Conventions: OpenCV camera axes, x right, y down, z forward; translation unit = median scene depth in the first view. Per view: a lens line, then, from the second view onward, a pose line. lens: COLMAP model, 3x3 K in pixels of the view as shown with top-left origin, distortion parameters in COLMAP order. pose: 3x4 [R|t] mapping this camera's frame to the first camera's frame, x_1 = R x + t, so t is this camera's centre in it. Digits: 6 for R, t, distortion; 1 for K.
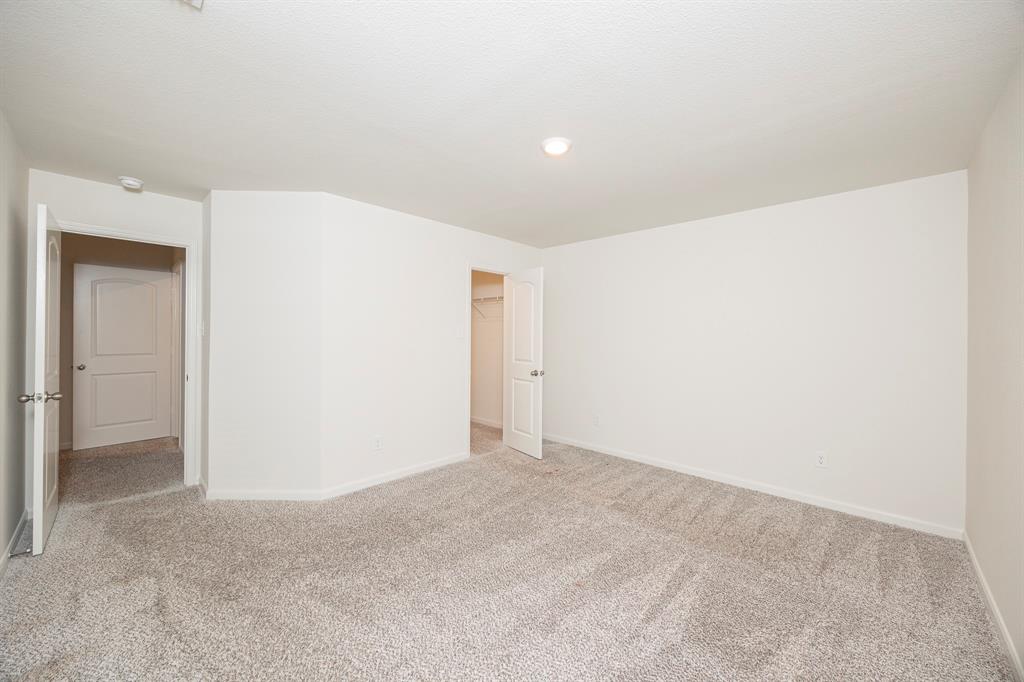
lens RADIAL K [[398.8, 0, 513.2], [0, 398.8, 329.1], [0, 0, 1]] dist [0.000843, -0.000066]
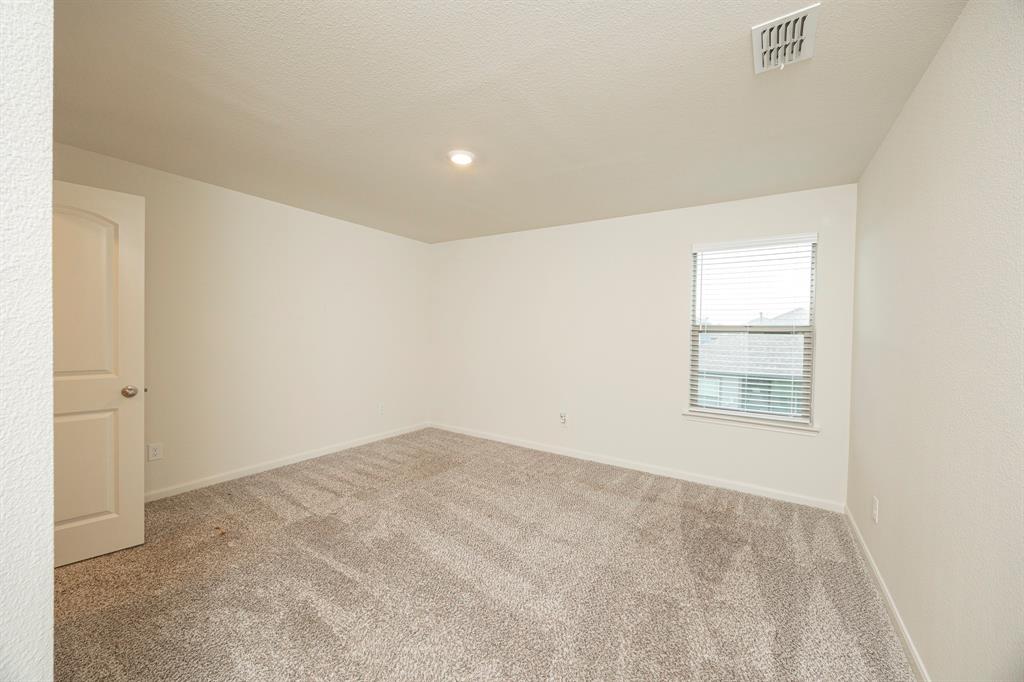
lens RADIAL K [[398.8, 0, 513.2], [0, 398.8, 329.1], [0, 0, 1]] dist [0.000843, -0.000066]
pose [[-0.175566, -0.017378, 0.984314, -0.633442], [-0.031321, 0.999437, 0.012059, 0.001122], [-0.983969, -0.028712, -0.176012, 0.652108]]
